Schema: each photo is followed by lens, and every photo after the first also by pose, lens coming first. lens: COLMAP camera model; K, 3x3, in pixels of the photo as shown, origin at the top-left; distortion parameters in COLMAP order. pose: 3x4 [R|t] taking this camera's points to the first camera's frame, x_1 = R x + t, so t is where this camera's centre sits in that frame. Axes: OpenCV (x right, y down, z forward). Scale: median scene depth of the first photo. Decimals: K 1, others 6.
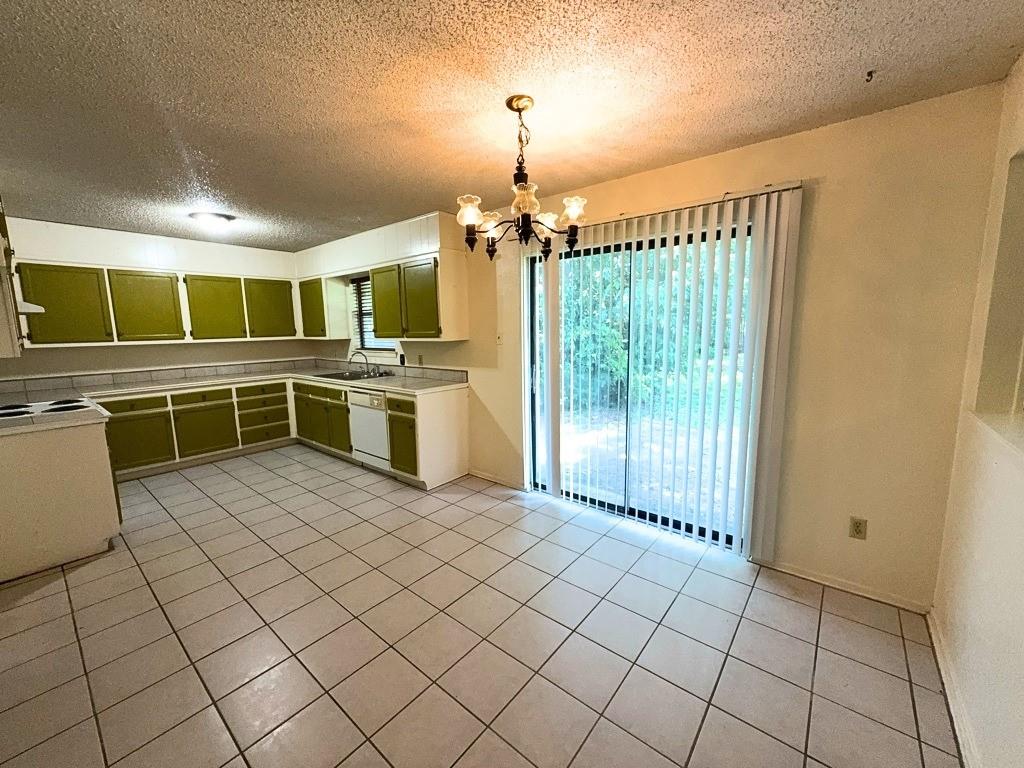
lens RADIAL K [[407.6, 0, 512.0], [0, 407.6, 384.0], [0, 0, 1]] dist [-0.000768, -0.000178]
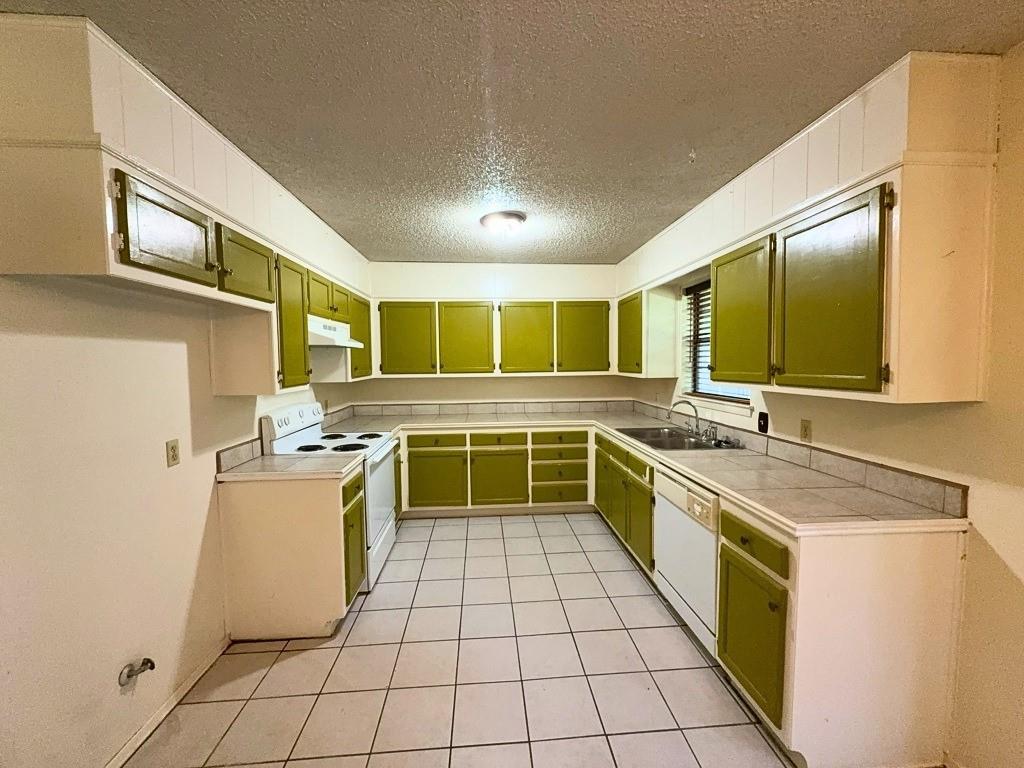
lens RADIAL K [[407.6, 0, 512.0], [0, 407.6, 384.0], [0, 0, 1]] dist [-0.000768, -0.000178]
pose [[0.688723, 0.049981, -0.723300, -0.113419], [-0.102825, 0.994271, -0.029204, -0.060755], [0.717696, 0.094486, 0.689916, 0.395945]]
